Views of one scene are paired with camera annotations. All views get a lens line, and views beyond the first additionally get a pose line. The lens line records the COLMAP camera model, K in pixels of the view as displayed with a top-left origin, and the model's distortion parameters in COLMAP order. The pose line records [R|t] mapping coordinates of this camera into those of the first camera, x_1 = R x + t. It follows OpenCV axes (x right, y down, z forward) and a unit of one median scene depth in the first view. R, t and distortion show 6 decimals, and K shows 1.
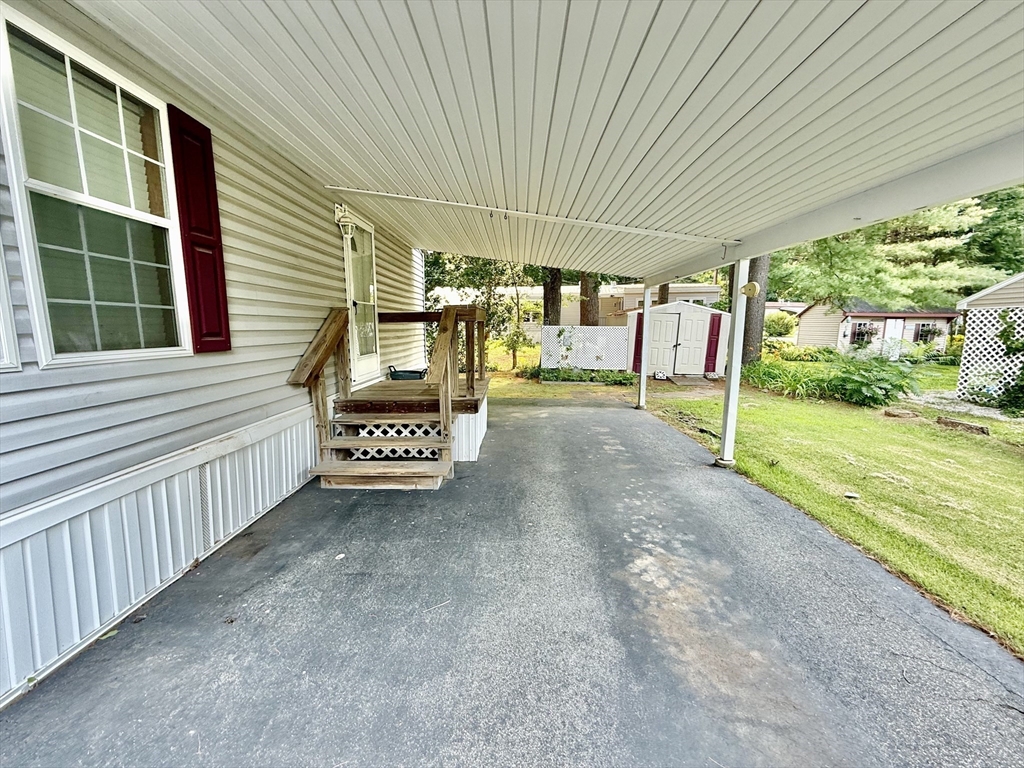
lens RADIAL K [[407.7, 0, 511.2], [0, 407.7, 382.7], [0, 0, 1]] dist [0.001406, -0.000522]
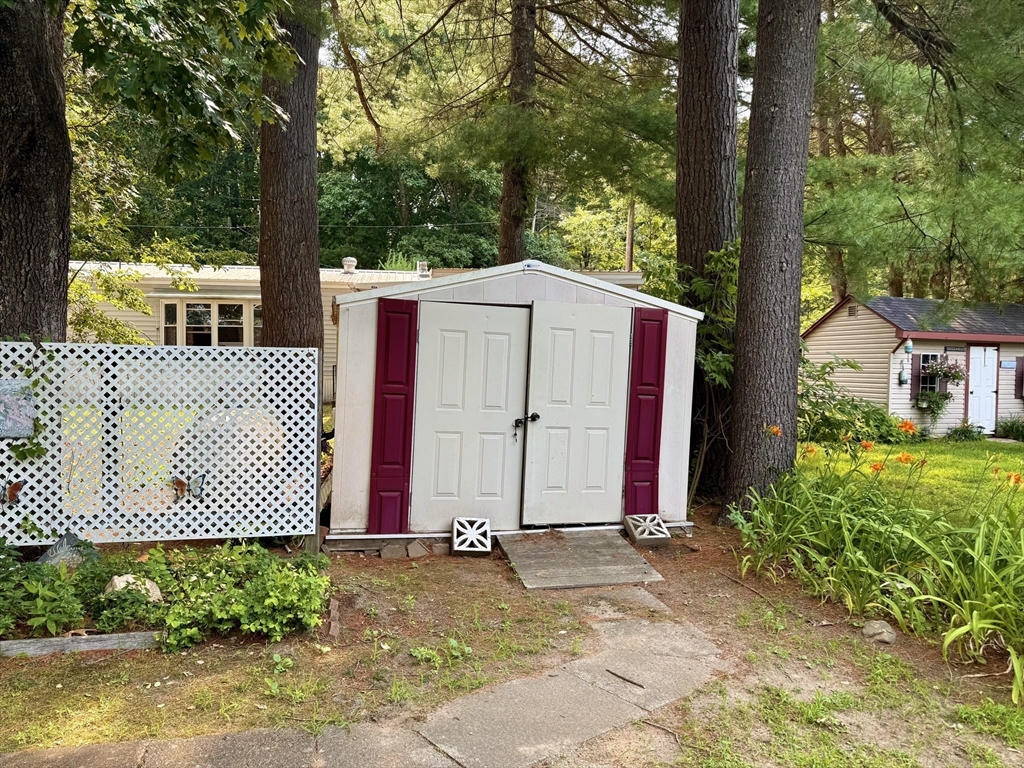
lens RADIAL K [[714.6, 0, 512.0], [0, 714.6, 384.0], [0, 0, 1]] dist [0.002270, 0.000468]
pose [[0.955755, -0.003051, 0.294150, 0.181908], [0.035130, 0.993974, -0.103836, -0.047408], [-0.292060, 0.109575, 0.950102, 0.386968]]
